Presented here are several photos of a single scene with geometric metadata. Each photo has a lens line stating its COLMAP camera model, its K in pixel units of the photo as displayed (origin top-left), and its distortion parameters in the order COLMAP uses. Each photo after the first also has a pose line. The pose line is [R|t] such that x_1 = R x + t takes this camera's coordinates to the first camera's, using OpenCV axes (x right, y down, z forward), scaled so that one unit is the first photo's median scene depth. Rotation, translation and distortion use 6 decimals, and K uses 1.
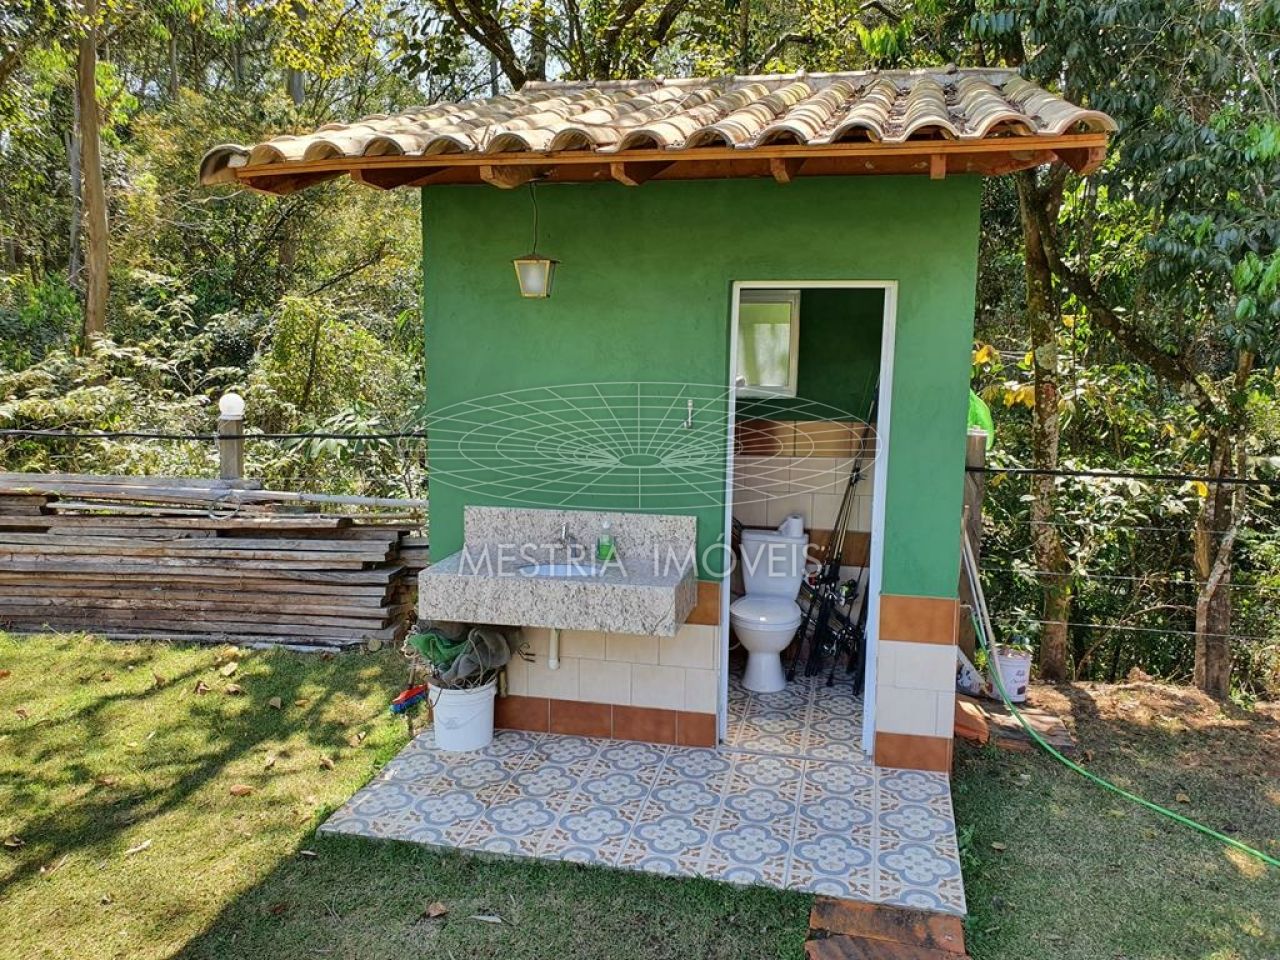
lens RADIAL K [[993.2, 0, 640.0], [0, 993.2, 480.0], [0, 0, 1]] dist [0.008123, 0.004935]
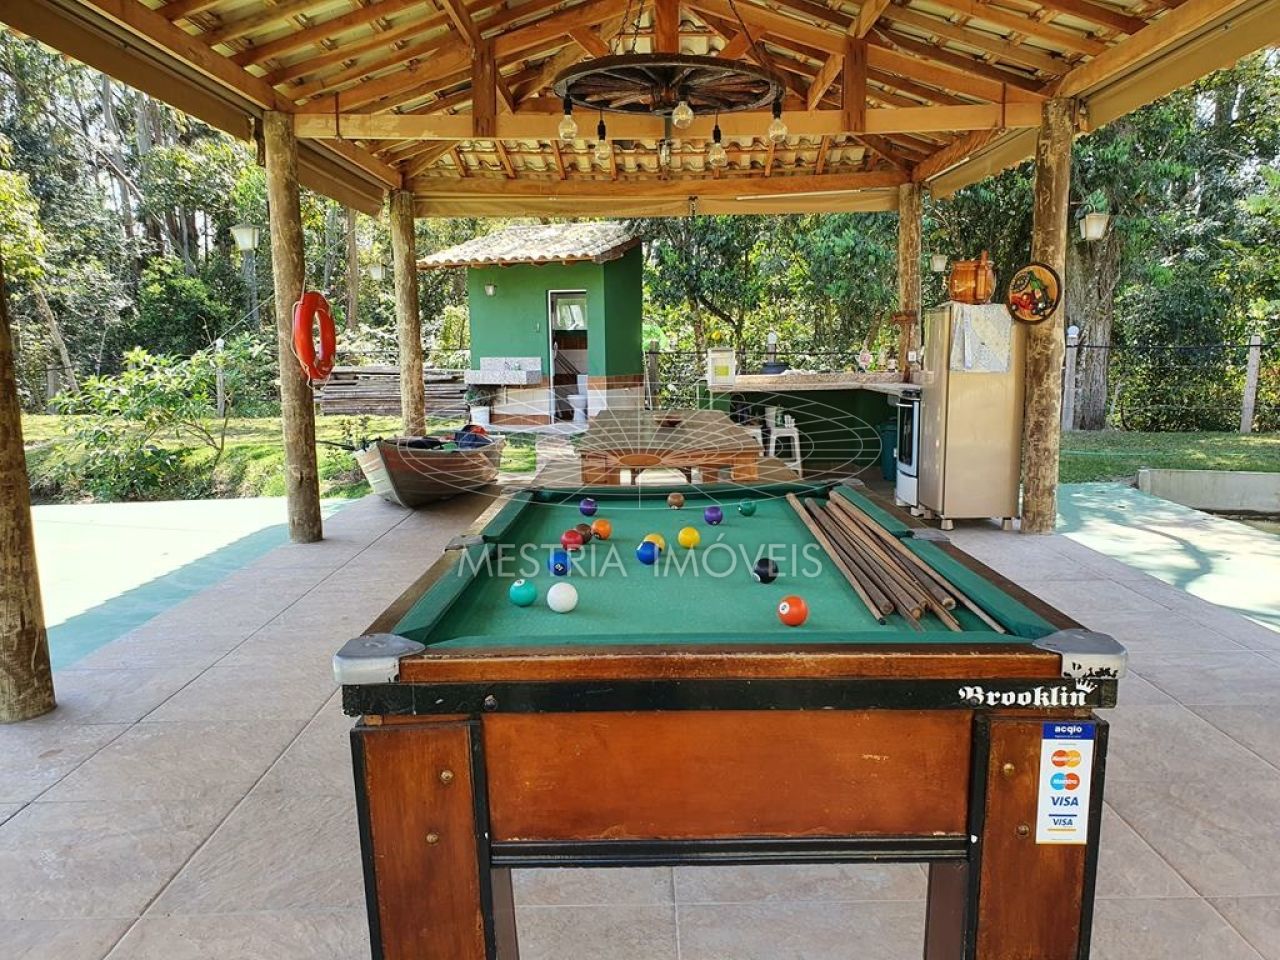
lens RADIAL K [[993.2, 0, 640.0], [0, 993.2, 480.0], [0, 0, 1]] dist [0.008123, 0.004935]
pose [[0.984813, 0.008343, -0.173415, 0.729805], [-0.012158, 0.999707, -0.020947, 0.388961], [0.173190, 0.022737, 0.984626, -1.719722]]
